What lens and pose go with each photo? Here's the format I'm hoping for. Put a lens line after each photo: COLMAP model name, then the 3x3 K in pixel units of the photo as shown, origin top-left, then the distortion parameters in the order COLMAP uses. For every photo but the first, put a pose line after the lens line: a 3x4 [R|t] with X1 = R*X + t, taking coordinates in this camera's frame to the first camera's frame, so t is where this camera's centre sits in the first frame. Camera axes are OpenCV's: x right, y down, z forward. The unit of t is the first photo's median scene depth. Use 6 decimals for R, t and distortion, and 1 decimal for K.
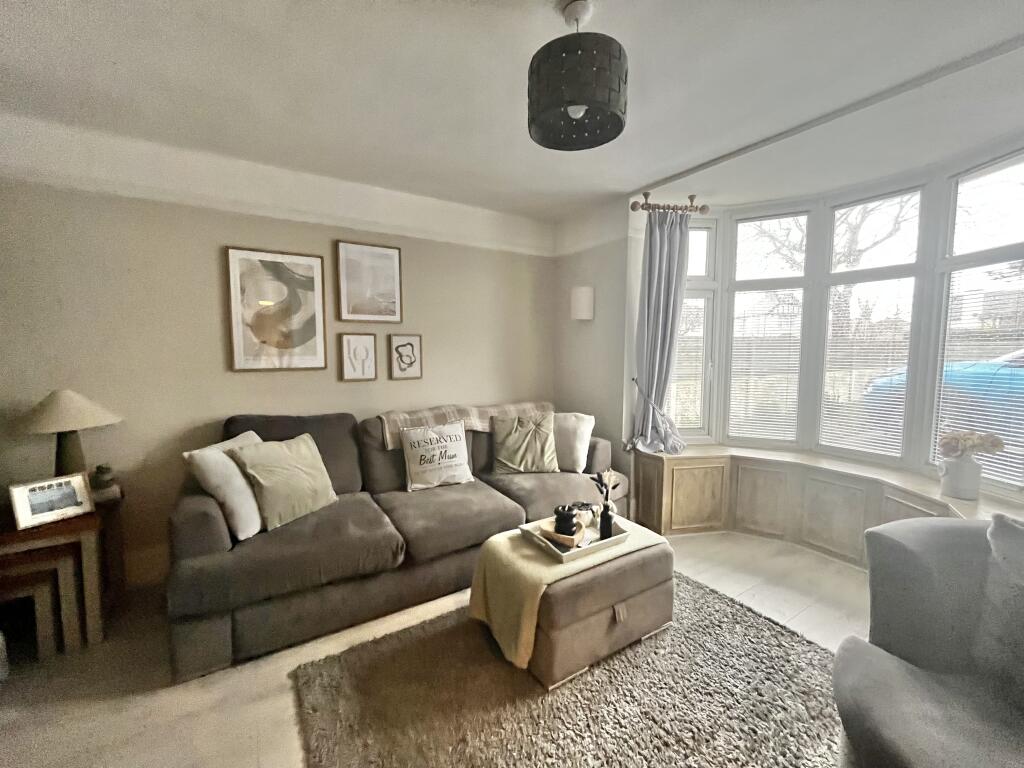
lens RADIAL K [[415.6, 0, 511.3], [0, 415.6, 385.8], [0, 0, 1]] dist [-0.001948, -0.000307]
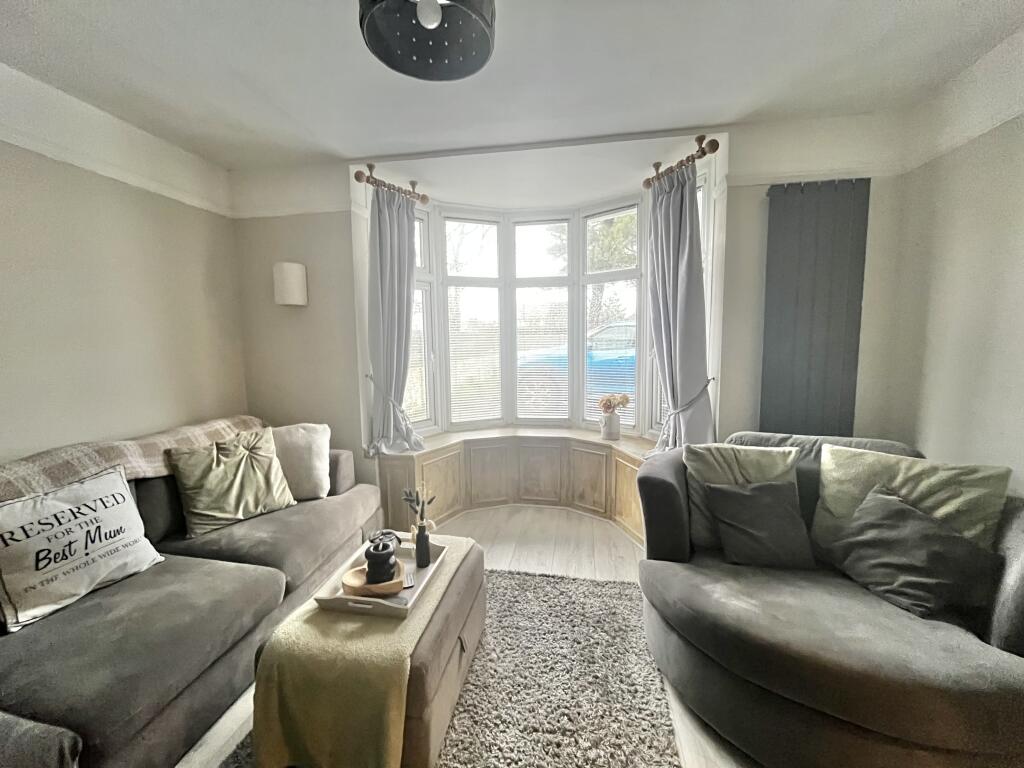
lens RADIAL K [[415.6, 0, 512.0], [0, 415.6, 384.4], [0, 0, 1]] dist [-0.001948, -0.000307]
pose [[0.670369, -0.087096, 0.736899, -0.176514], [0.078585, 0.995836, 0.046210, -0.016544], [-0.737855, 0.026931, 0.674421, 0.205592]]
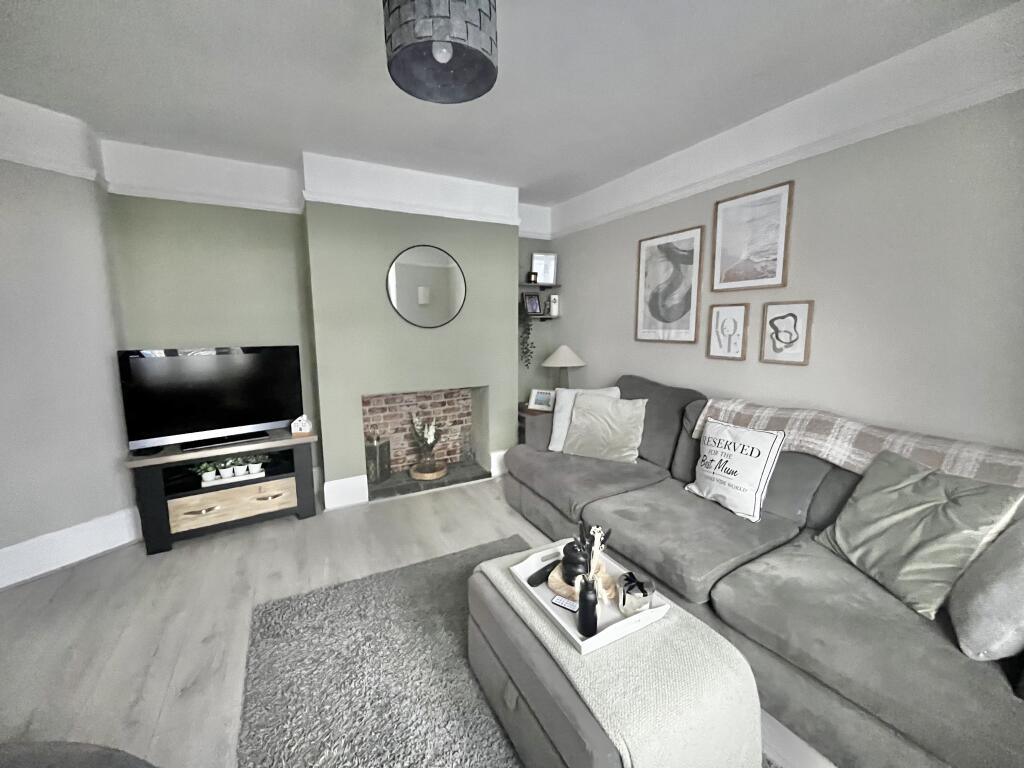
lens RADIAL K [[415.6, 0, 508.3], [0, 415.6, 386.9], [0, 0, 1]] dist [-0.001948, -0.000307]
pose [[-0.074438, 0.150097, -0.985865, 0.571609], [-0.083758, 0.984174, 0.156163, -0.055389], [0.993702, 0.094198, -0.060688, 0.637115]]
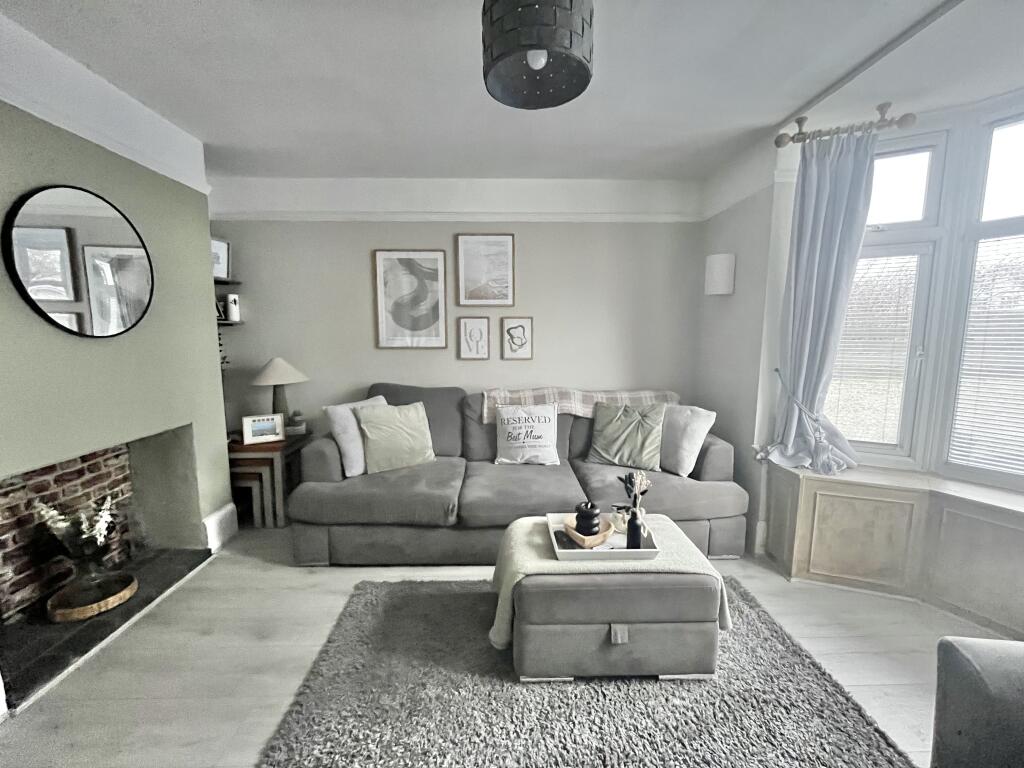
lens RADIAL K [[415.6, 0, 511.0], [0, 415.6, 386.2], [0, 0, 1]] dist [-0.001948, -0.000307]
pose [[0.857377, 0.065954, -0.510445, 0.308584], [-0.045498, 0.997585, 0.052475, -0.004338], [0.512673, -0.021767, 0.858308, 0.097475]]
